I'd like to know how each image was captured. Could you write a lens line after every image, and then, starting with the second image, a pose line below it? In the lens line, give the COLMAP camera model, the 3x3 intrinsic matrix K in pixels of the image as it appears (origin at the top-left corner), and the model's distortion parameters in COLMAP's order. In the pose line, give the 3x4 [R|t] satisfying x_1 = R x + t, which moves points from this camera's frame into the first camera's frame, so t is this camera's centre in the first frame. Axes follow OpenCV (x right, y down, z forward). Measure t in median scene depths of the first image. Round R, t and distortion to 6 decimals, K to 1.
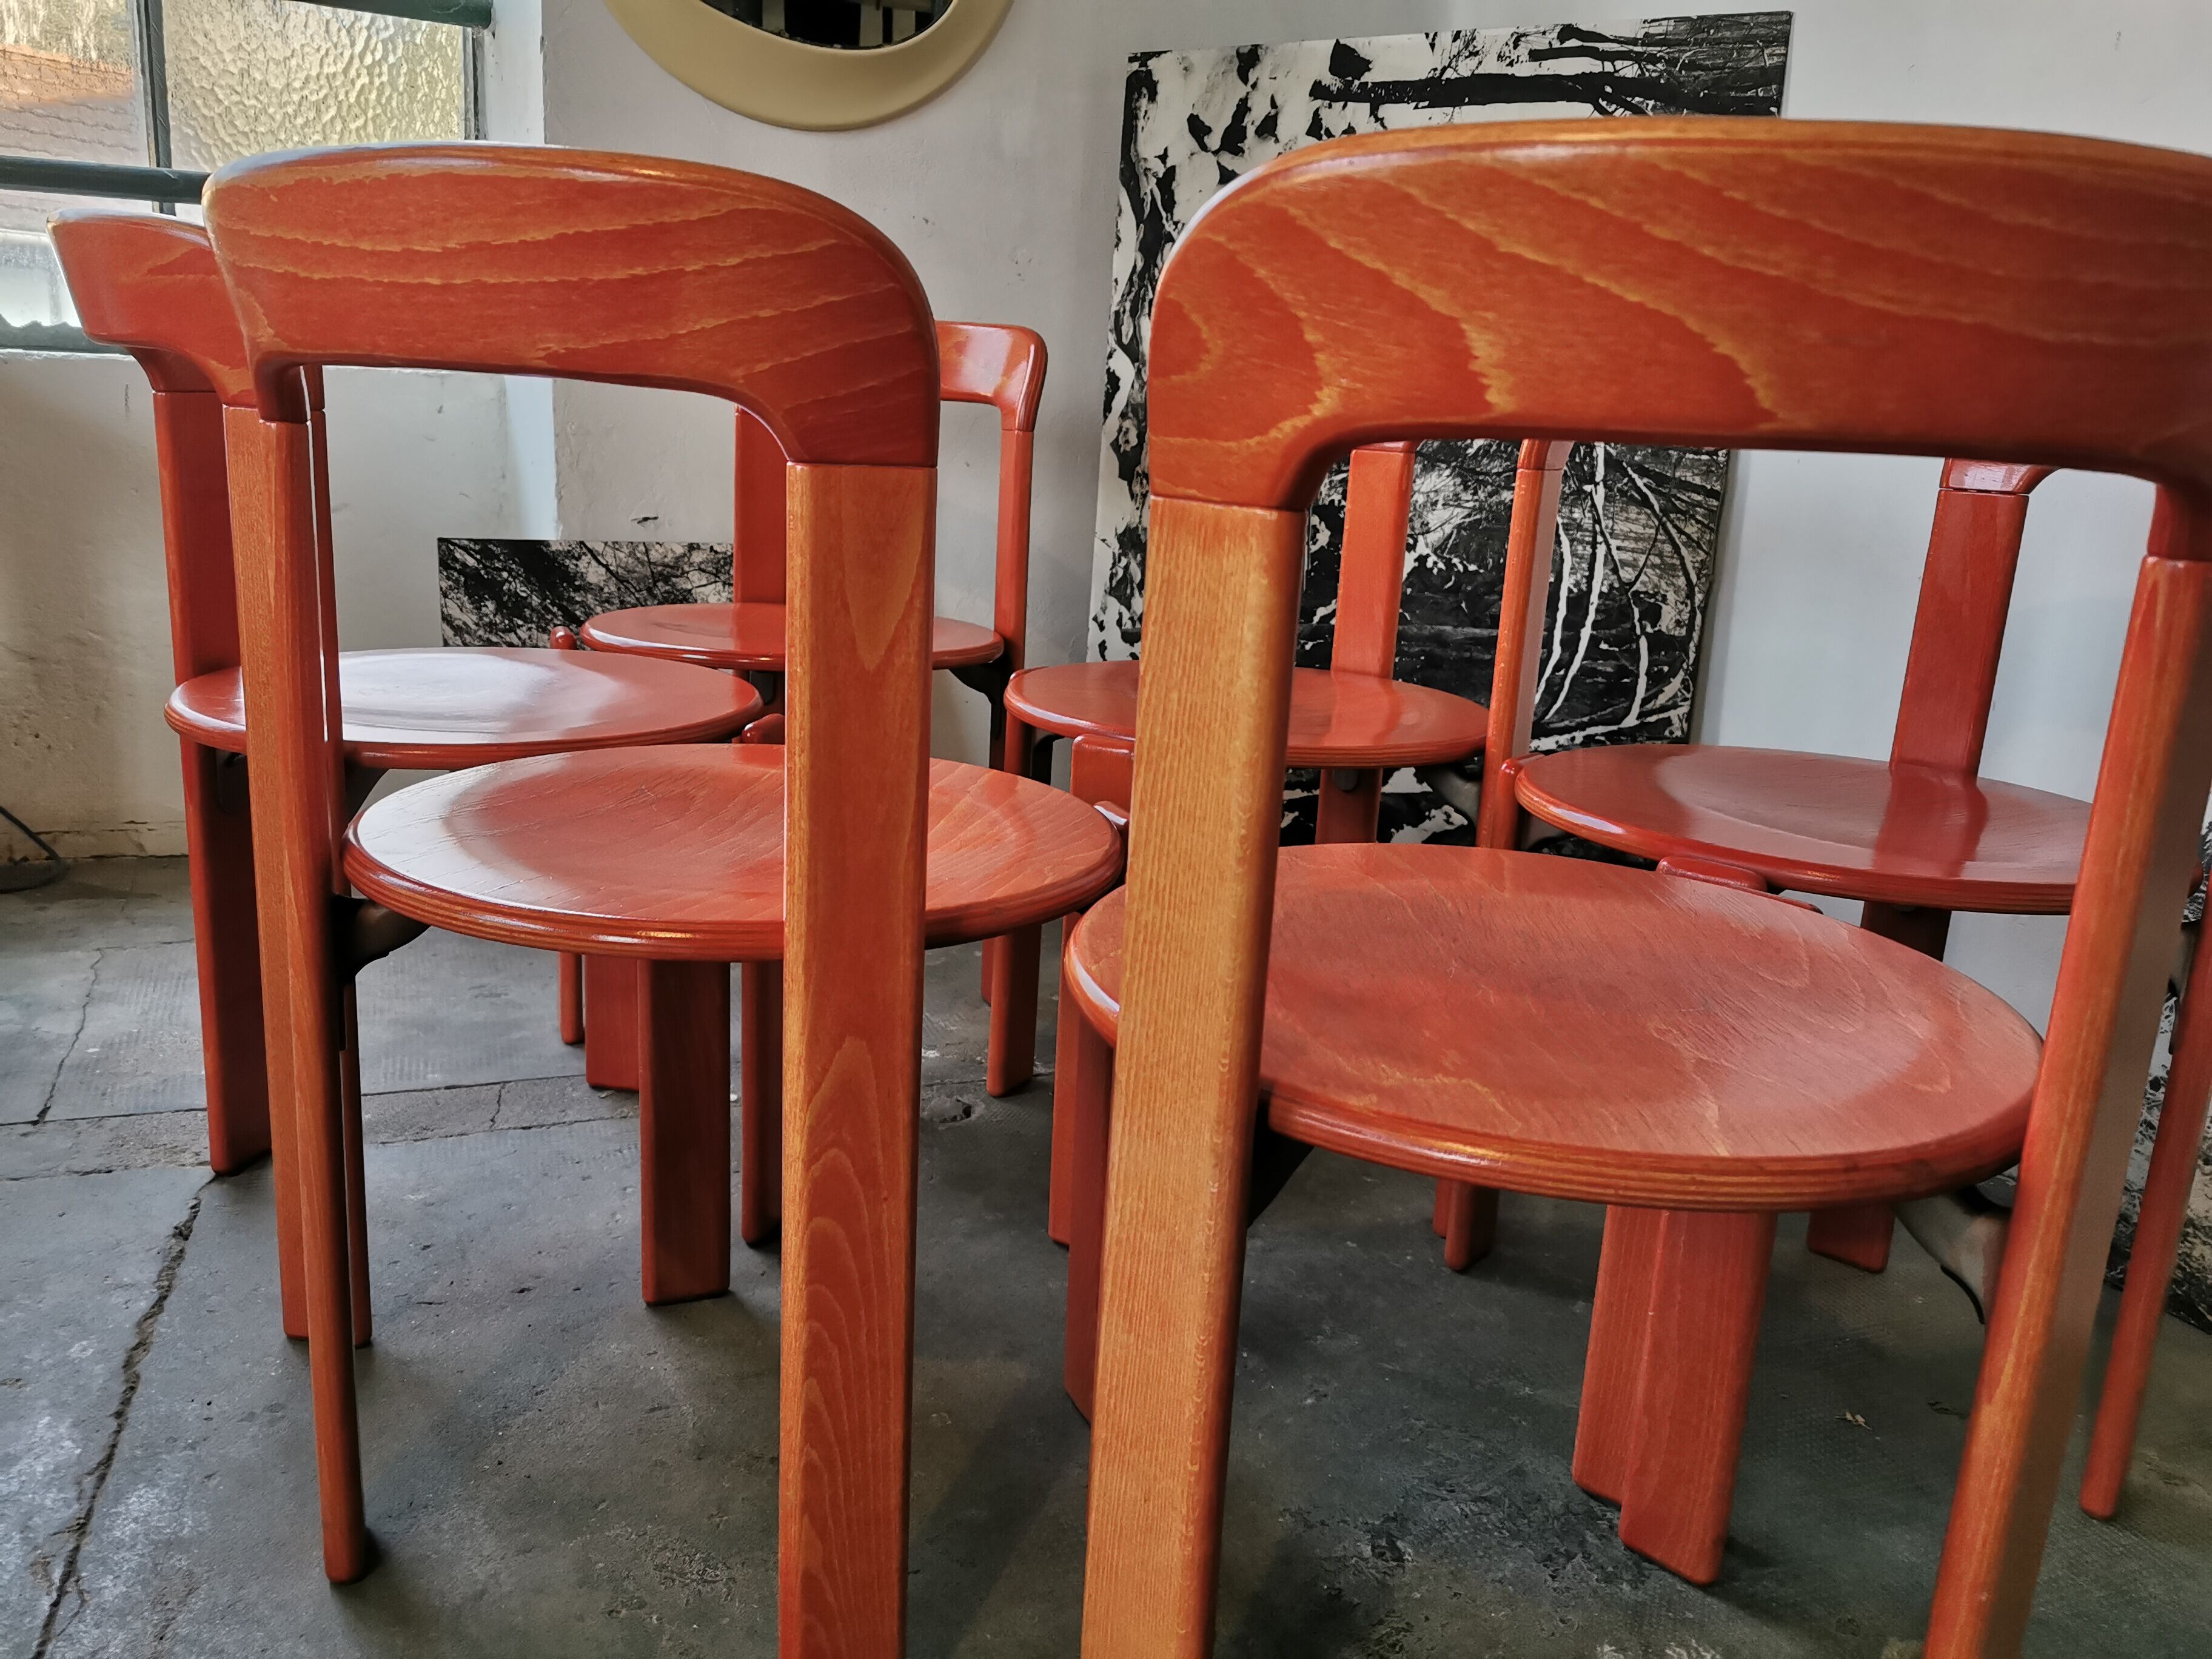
lens RADIAL K [[1717.4, 0, 1093.5], [0, 1717.4, 826.5], [0, 0, 1]] dist [0.061584, -0.091005]
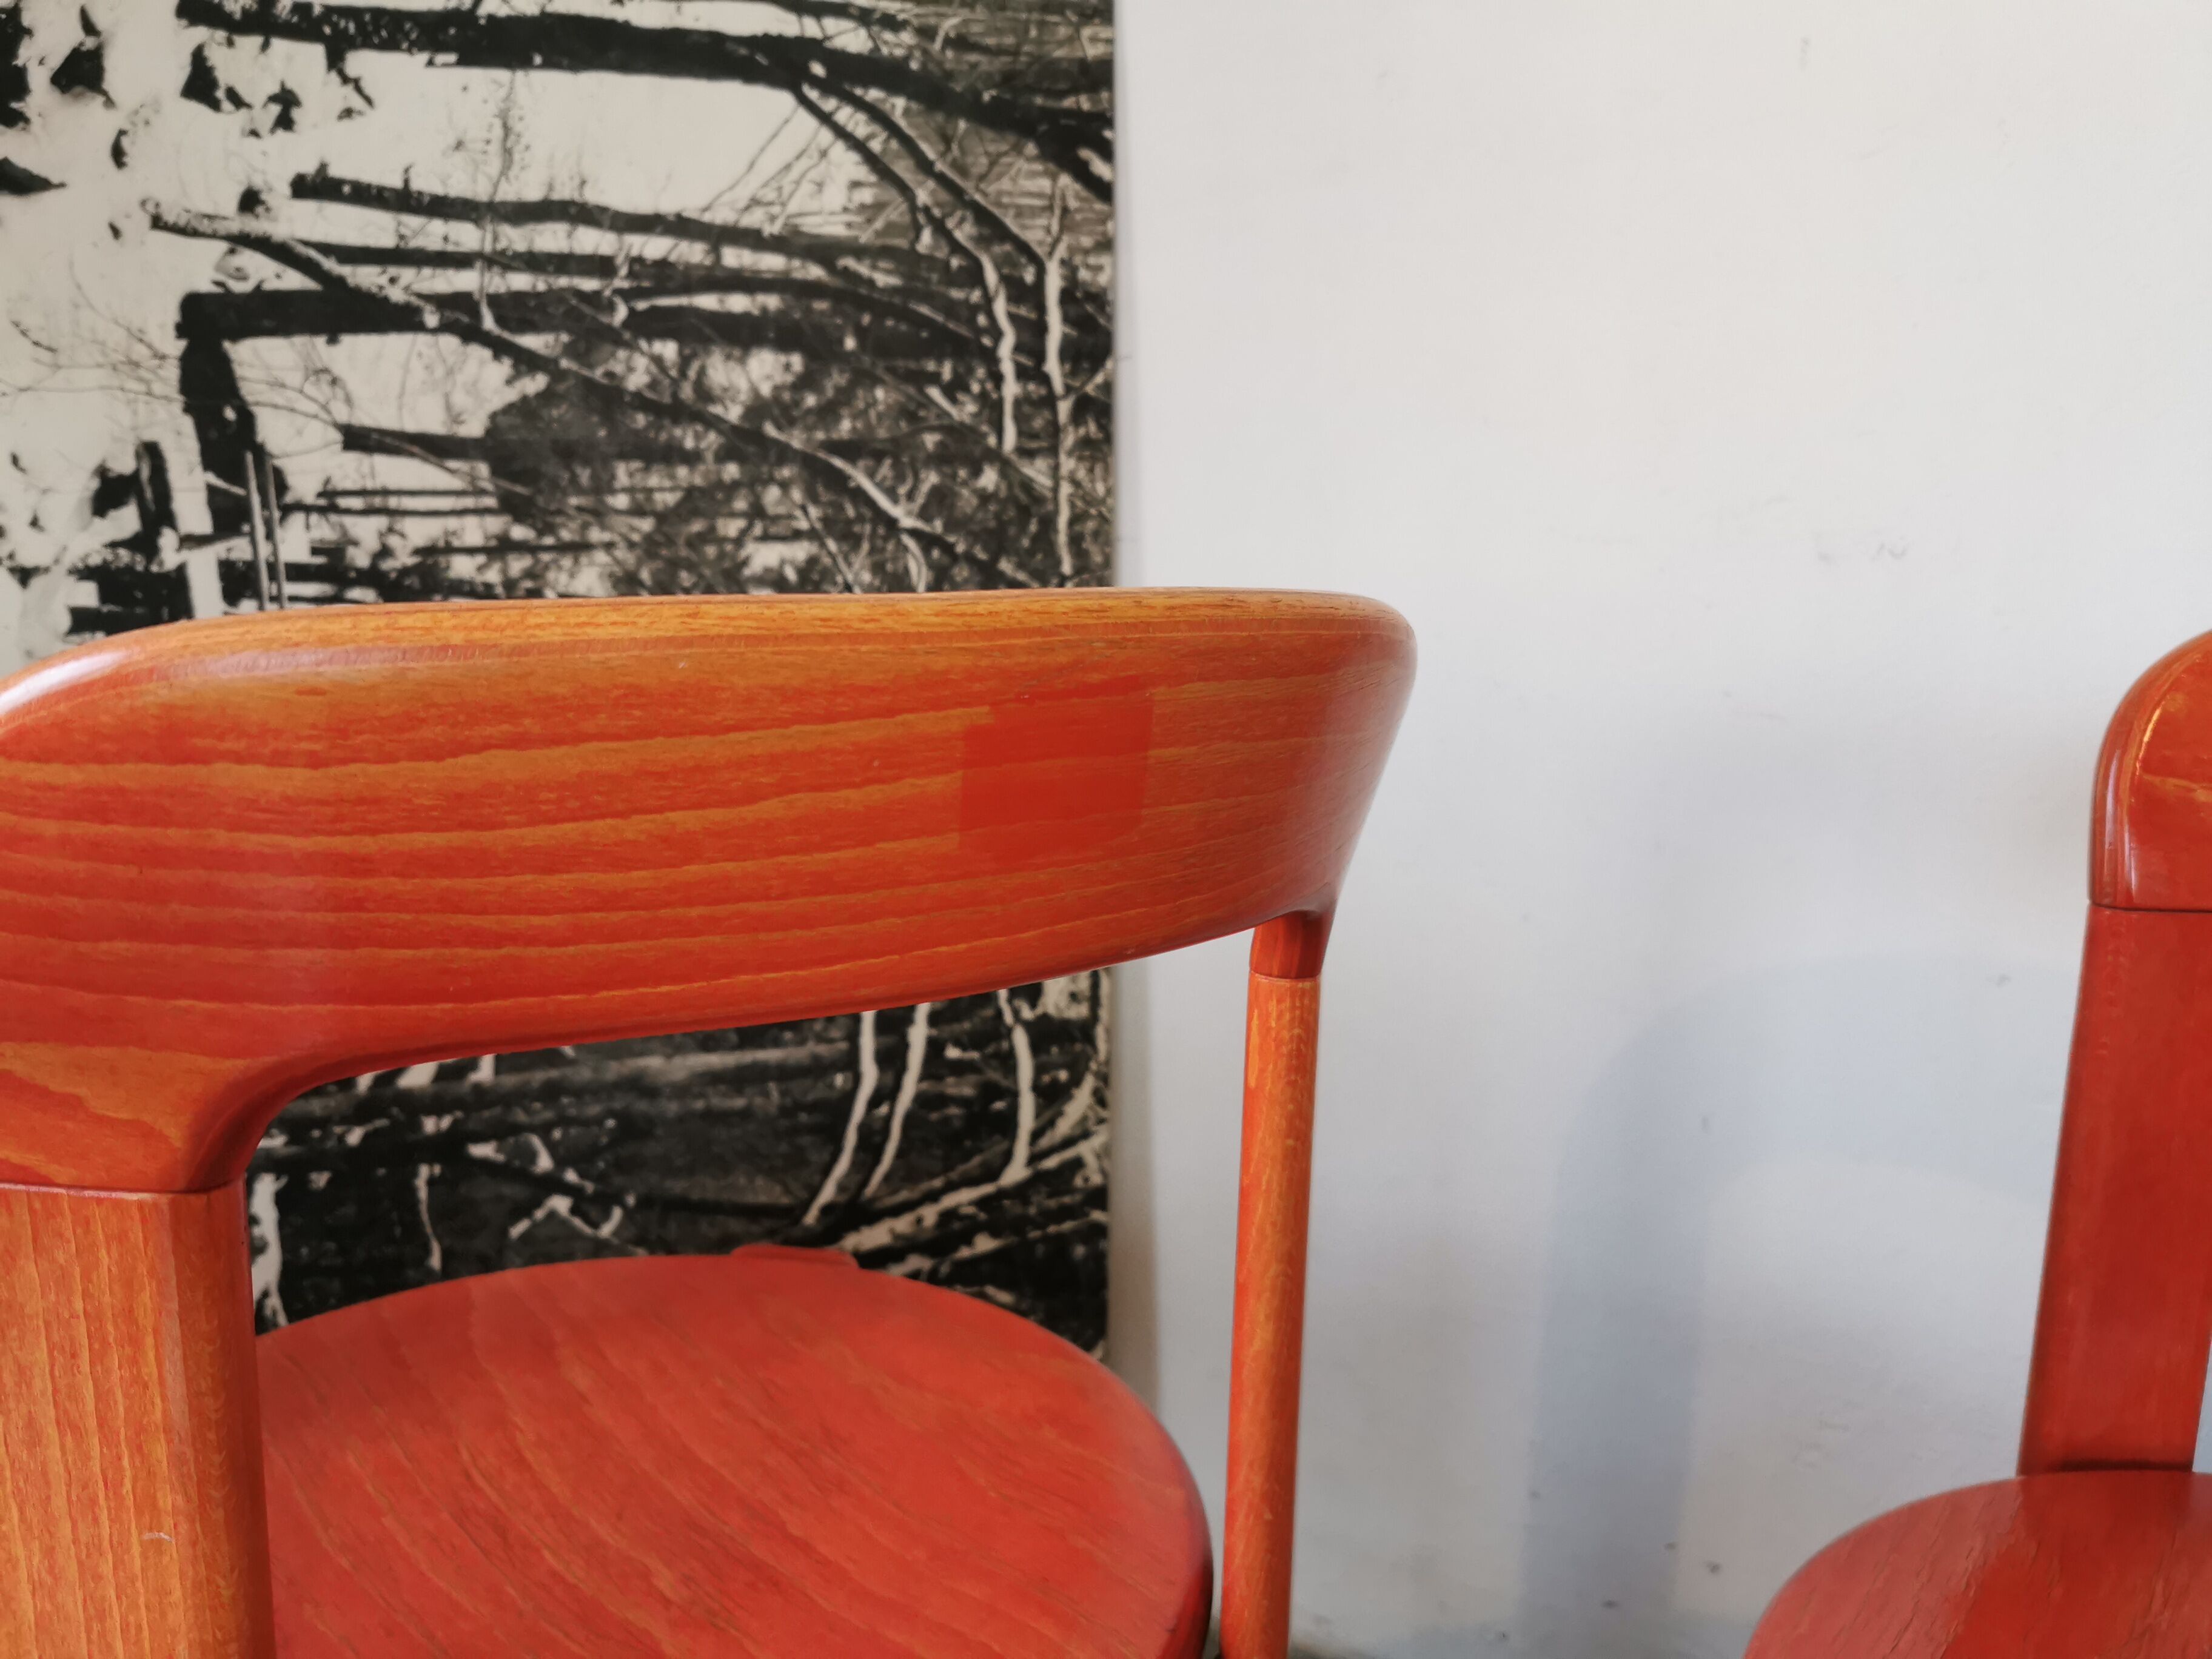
lens RADIAL K [[1717.4, 0, 1092.1], [0, 1717.4, 808.7], [0, 0, 1]] dist [0.061584, -0.091005]
pose [[0.767653, -0.140204, 0.625341, -0.008557], [0.173304, 0.984835, 0.008060, -0.175493], [-0.616988, 0.102186, 0.780310, 0.515493]]
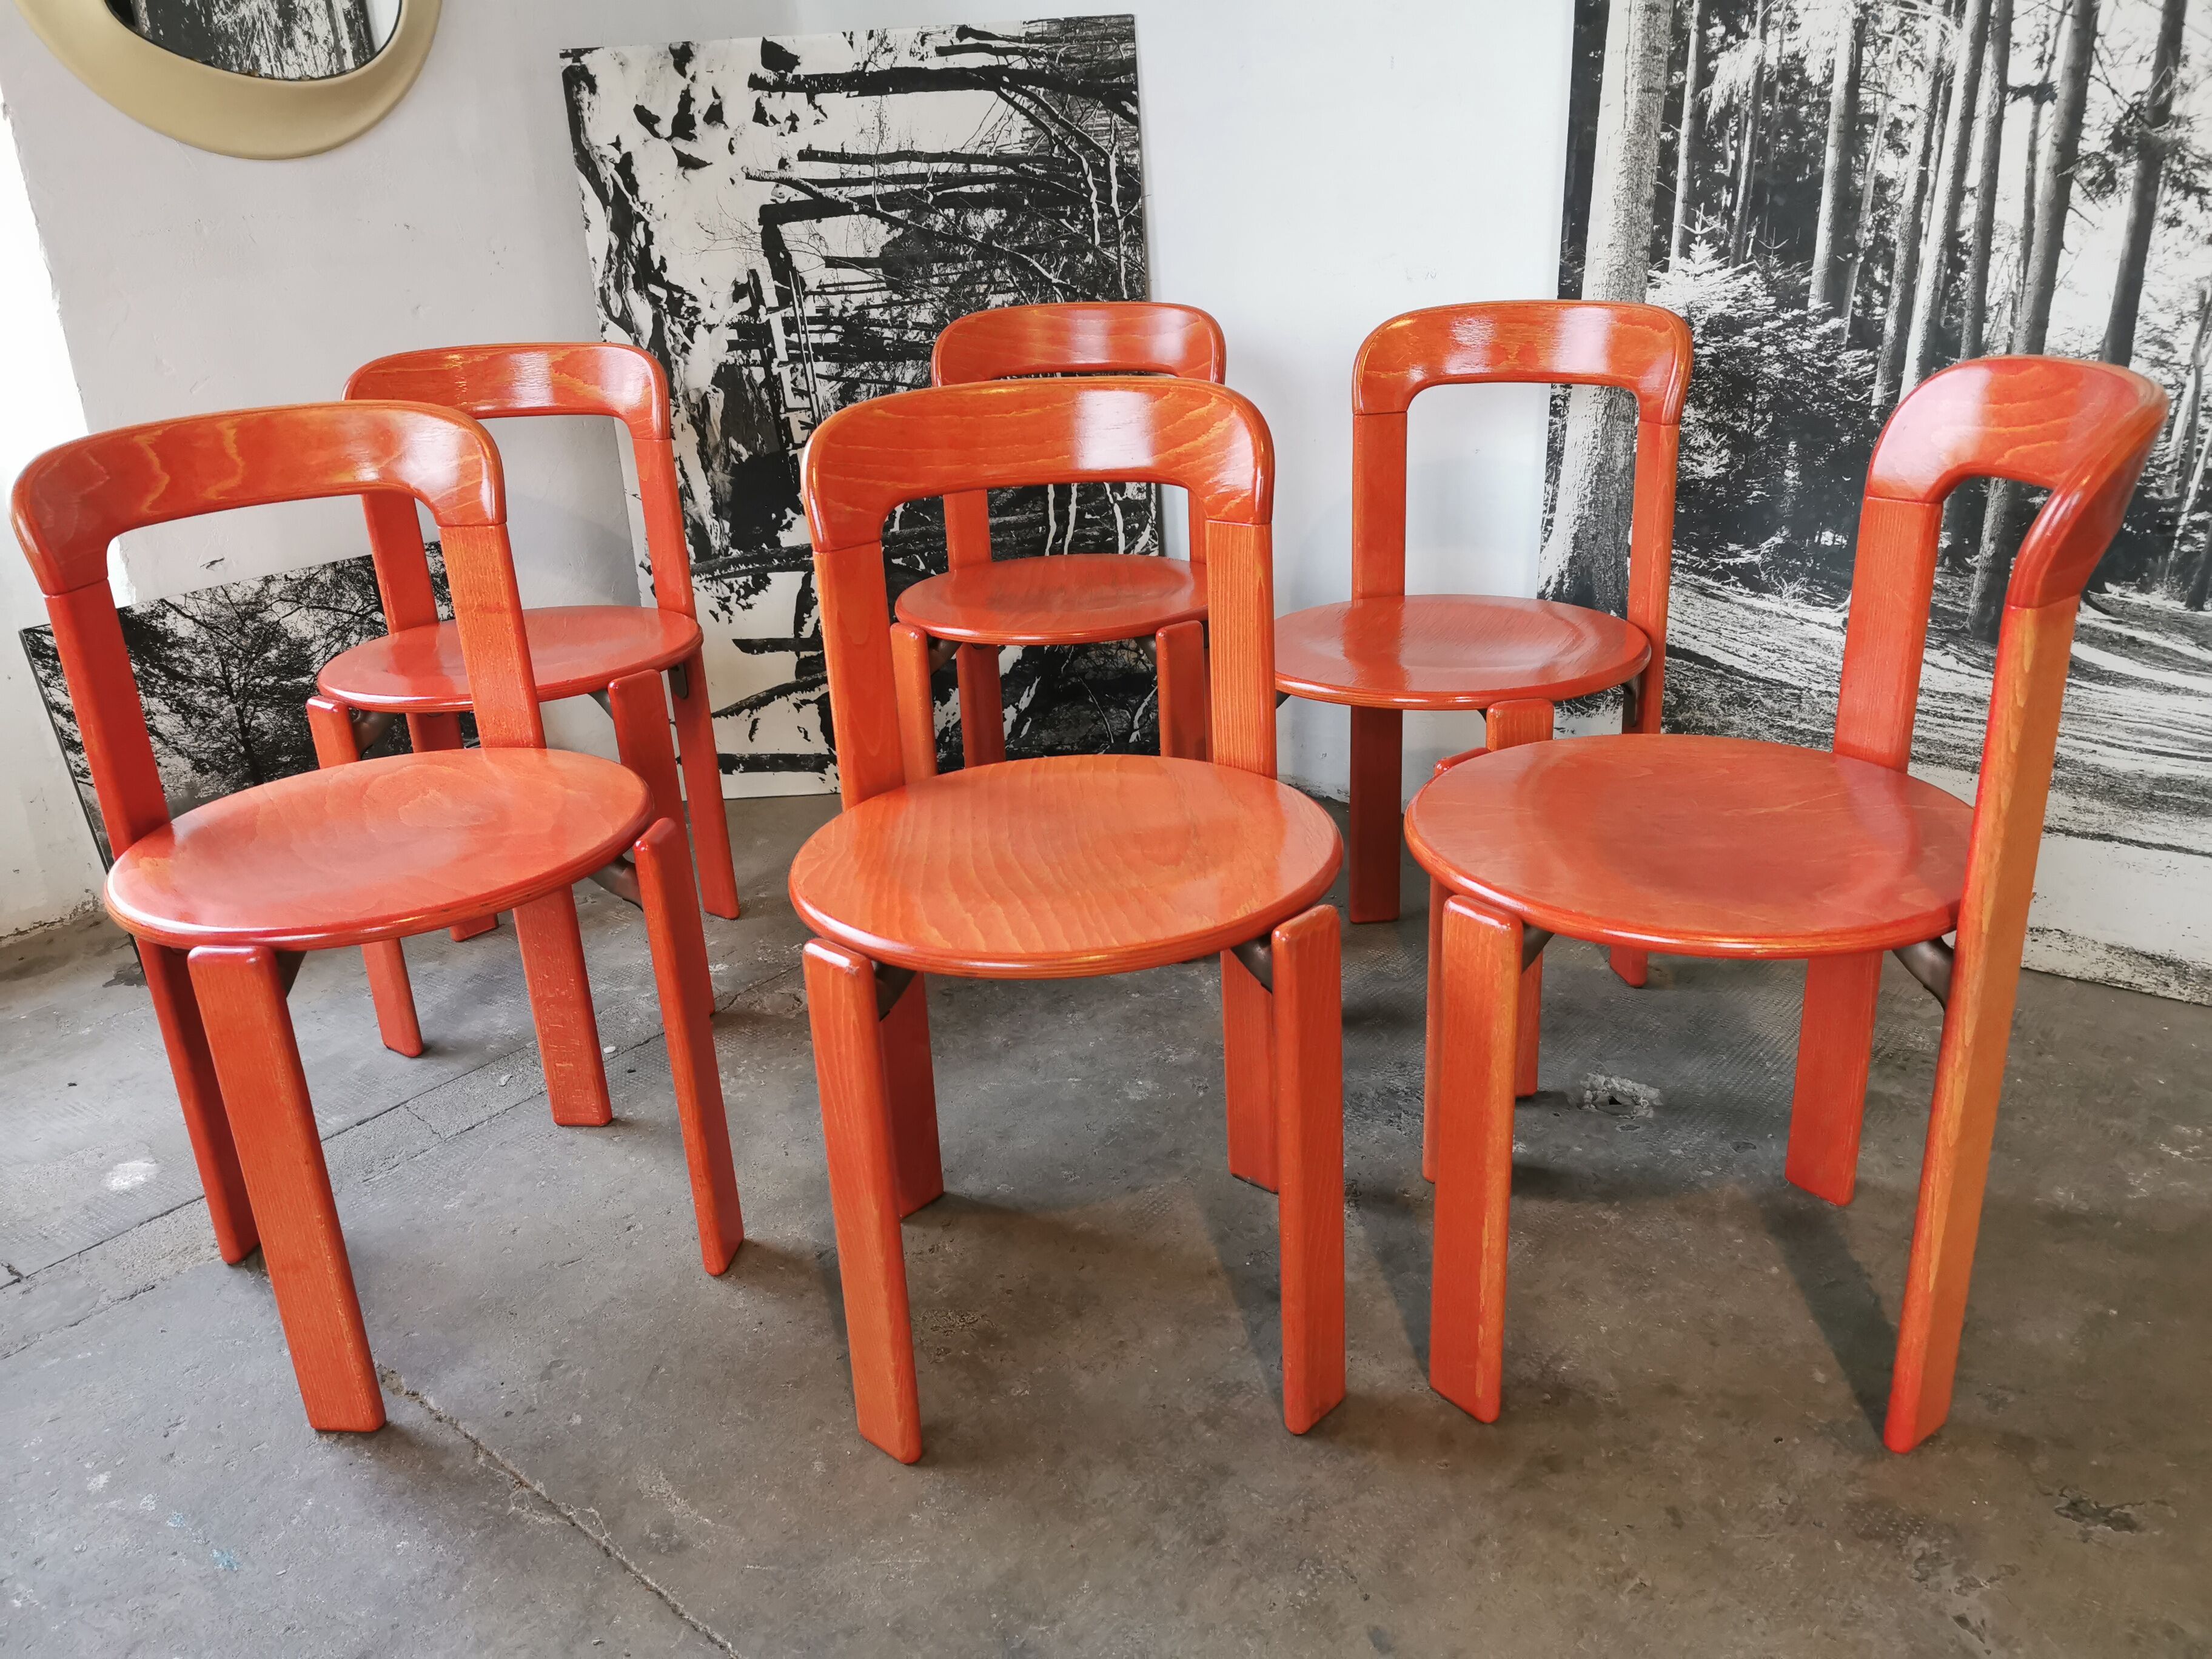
lens RADIAL K [[1717.4, 0, 1099.2], [0, 1717.4, 829.3], [0, 0, 1]] dist [0.061584, -0.091005]
pose [[0.859707, -0.270017, 0.433584, -0.317112], [0.214433, 0.961218, 0.173430, -0.099207], [-0.463598, -0.056124, 0.884267, -0.162354]]
